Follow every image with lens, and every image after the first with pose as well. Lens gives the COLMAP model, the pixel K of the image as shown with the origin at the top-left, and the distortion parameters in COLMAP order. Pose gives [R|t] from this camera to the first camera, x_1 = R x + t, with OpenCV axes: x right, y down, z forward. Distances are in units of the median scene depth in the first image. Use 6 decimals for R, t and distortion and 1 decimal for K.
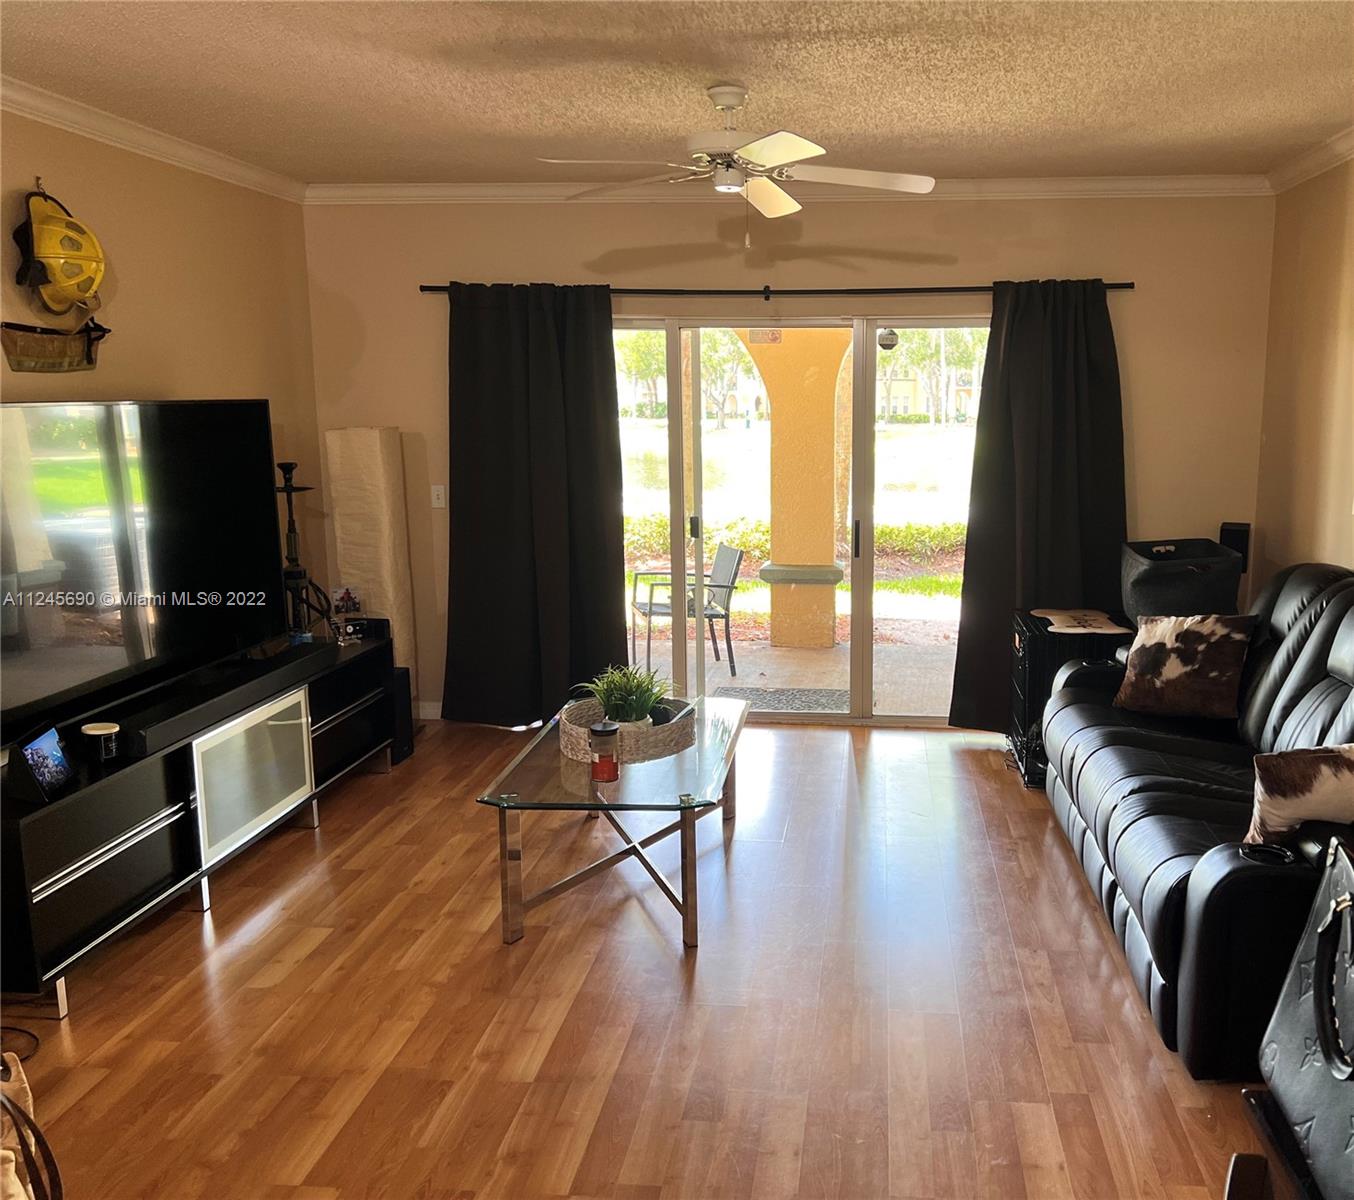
lens RADIAL K [[1227.7, 0, 677.0], [0, 1227.7, 600.0], [0, 0, 1]] dist [0.079161, -0.207908]
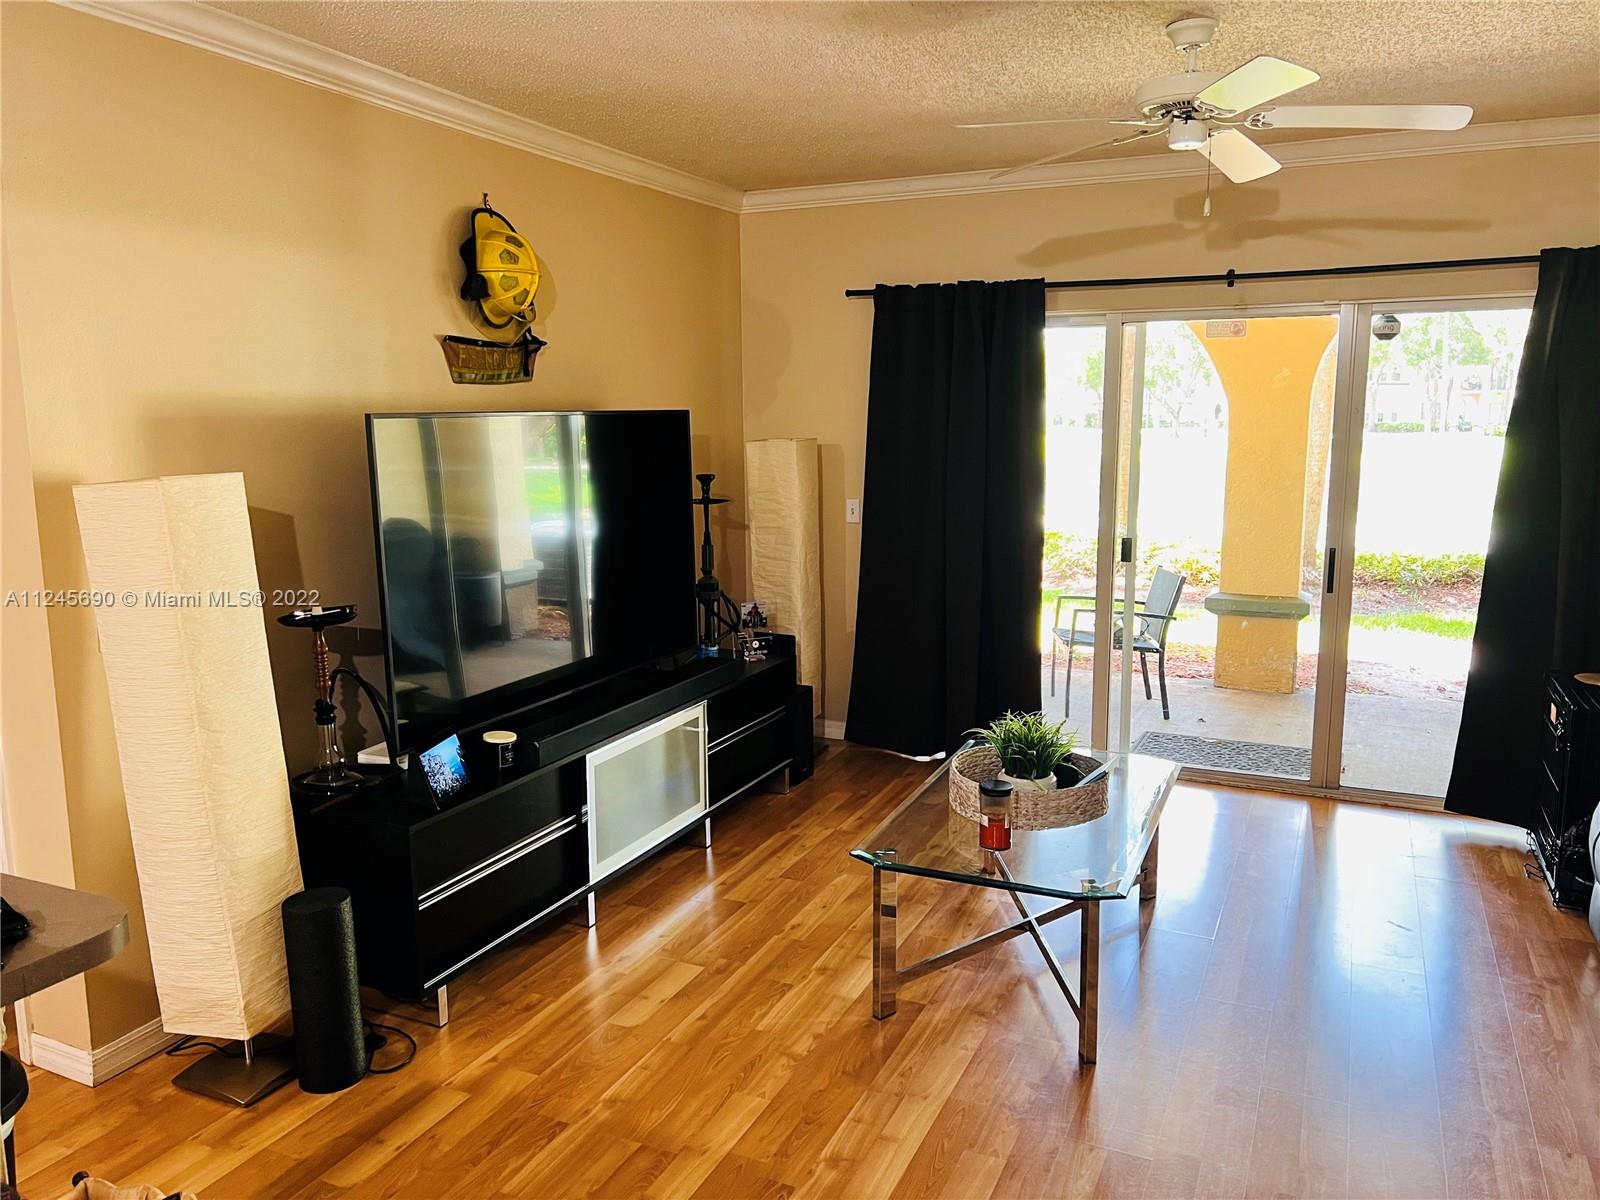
lens RADIAL K [[1107.5, 0, 797.9], [0, 1107.5, 627.7], [0, 0, 1]] dist [0.056111, -0.056258]
pose [[0.957435, 0.048326, -0.284574, 0.019458], [-0.039877, 0.998577, 0.035410, -0.024572], [0.285880, -0.022555, 0.958000, 0.180094]]
